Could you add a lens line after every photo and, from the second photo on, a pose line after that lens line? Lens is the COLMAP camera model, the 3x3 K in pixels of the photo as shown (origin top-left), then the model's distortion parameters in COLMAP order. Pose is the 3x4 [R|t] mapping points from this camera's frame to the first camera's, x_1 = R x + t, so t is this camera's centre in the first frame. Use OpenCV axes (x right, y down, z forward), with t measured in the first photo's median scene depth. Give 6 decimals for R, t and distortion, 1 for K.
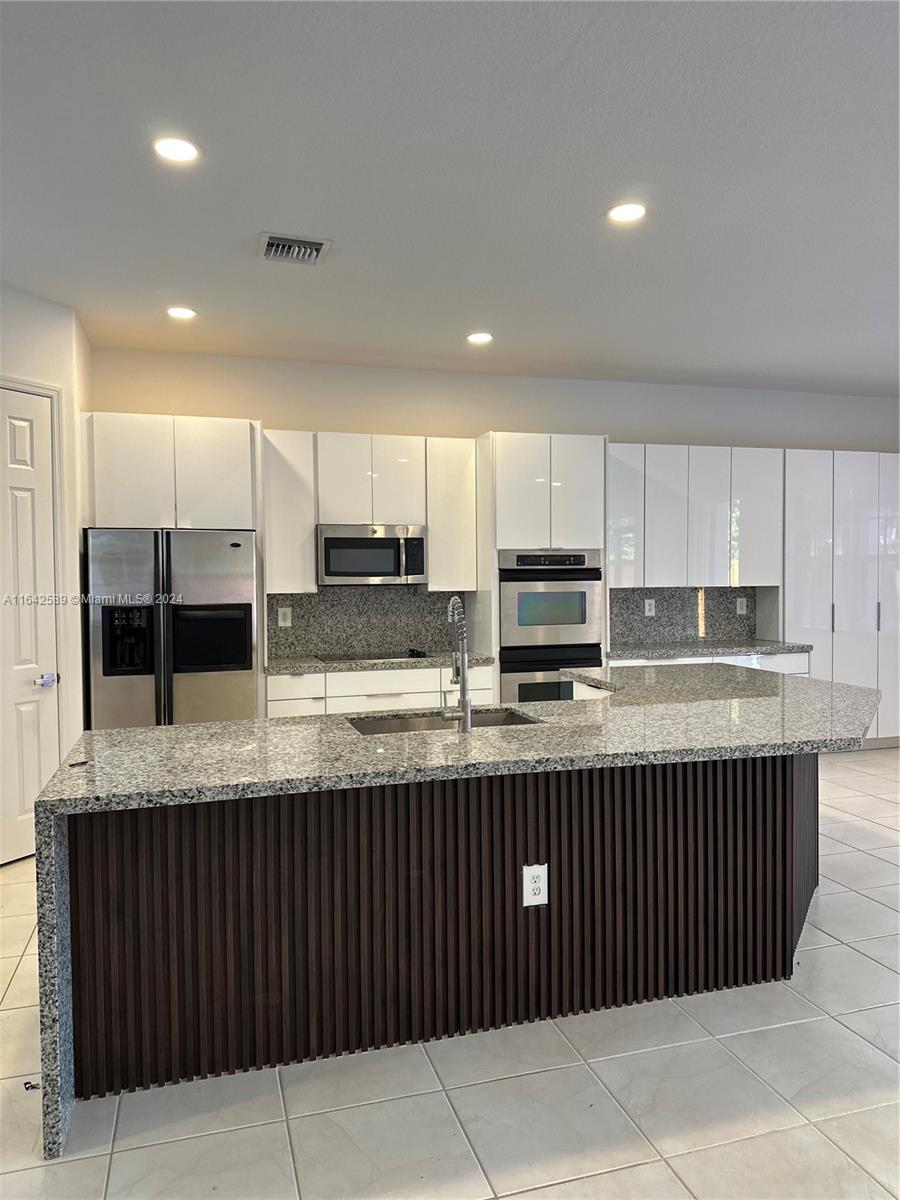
lens RADIAL K [[845.7, 0, 455.2], [0, 845.7, 600.7], [0, 0, 1]] dist [0.034192, -0.003735]
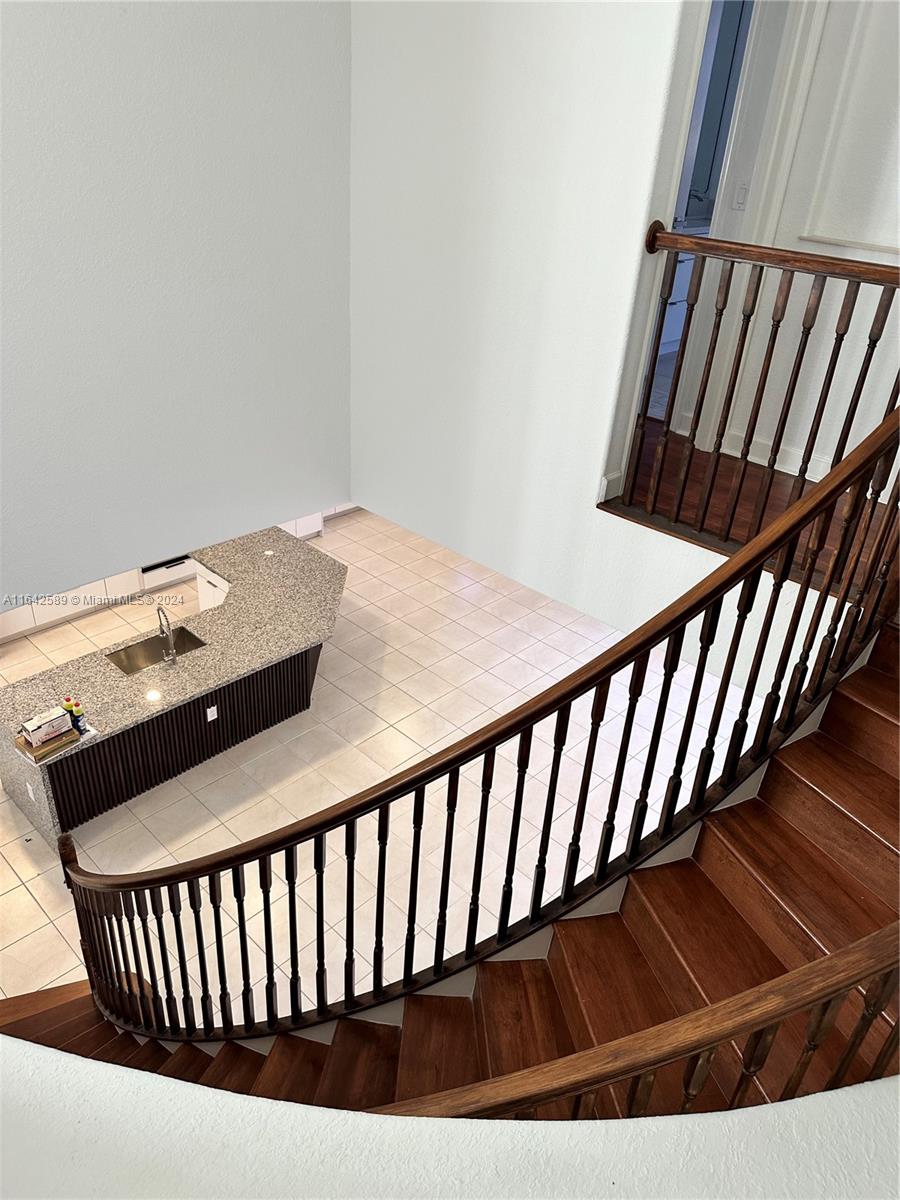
lens RADIAL K [[845.7, 0, 445.7], [0, 845.7, 595.7], [0, 0, 1]] dist [0.034192, -0.003735]
pose [[0.872645, -0.185331, 0.451822, -0.181498], [-0.052527, 0.884204, 0.464138, -0.572615], [-0.485522, -0.428761, 0.761861, -0.533591]]
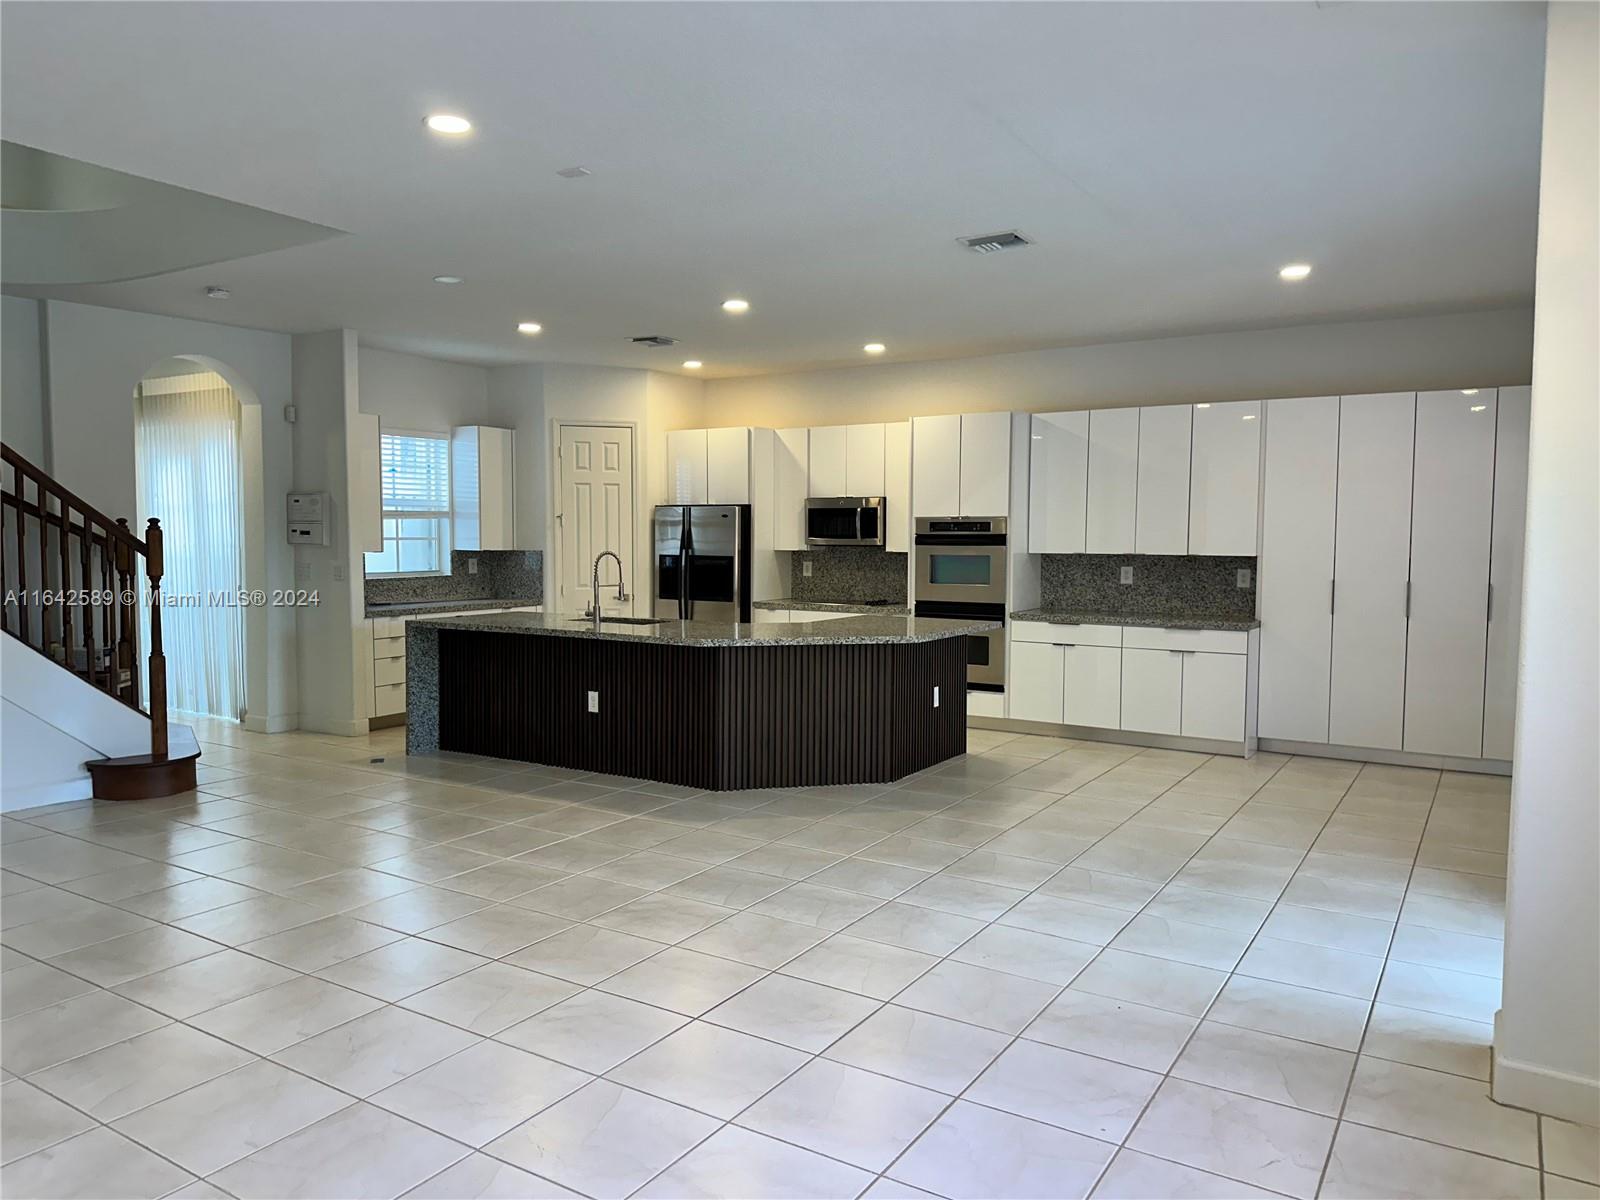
lens RADIAL K [[1127.6, 0, 789.3], [0, 1127.6, 603.9], [0, 0, 1]] dist [0.034192, -0.003735]
pose [[0.646294, 0.059949, -0.760730, 1.136259], [-0.032929, 0.998172, 0.050685, -0.014104], [0.762378, -0.007708, 0.647086, -0.151636]]
